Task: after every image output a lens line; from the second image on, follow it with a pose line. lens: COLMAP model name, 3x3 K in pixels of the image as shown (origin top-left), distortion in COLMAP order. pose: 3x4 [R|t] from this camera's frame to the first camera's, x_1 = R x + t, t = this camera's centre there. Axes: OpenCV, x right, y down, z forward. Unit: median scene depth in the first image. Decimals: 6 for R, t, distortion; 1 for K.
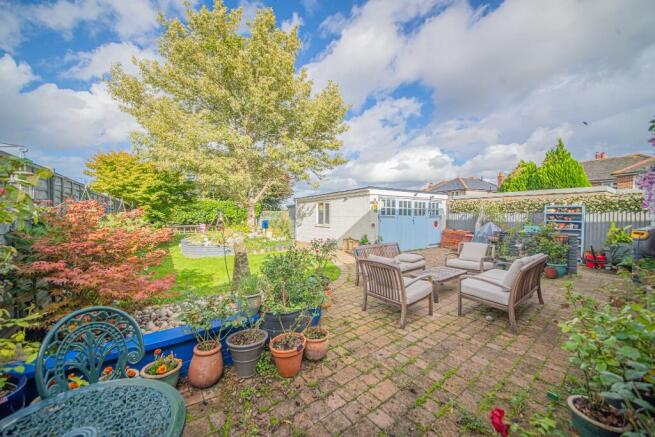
lens RADIAL K [[228.3, 0, 327.5], [0, 228.3, 218.5], [0, 0, 1]] dist [0.000261, 0.000012]
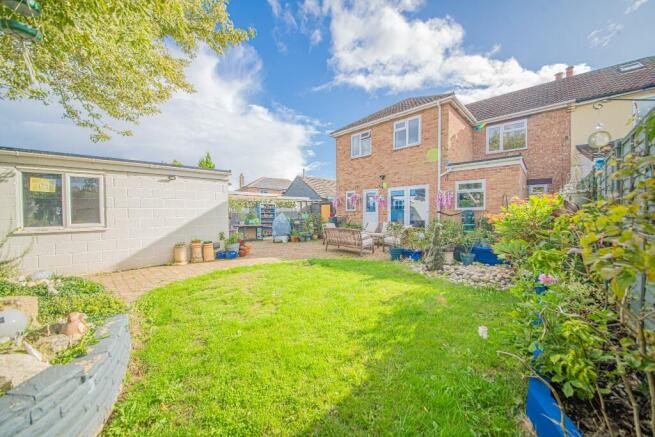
lens RADIAL K [[228.3, 0, 327.5], [0, 228.3, 218.5], [0, 0, 1]] dist [0.000261, 0.000012]
pose [[-0.078412, -0.029620, 0.996481, -0.553083], [0.007893, 0.999509, 0.030331, 0.005355], [-0.996890, 0.010243, -0.078140, 0.629211]]
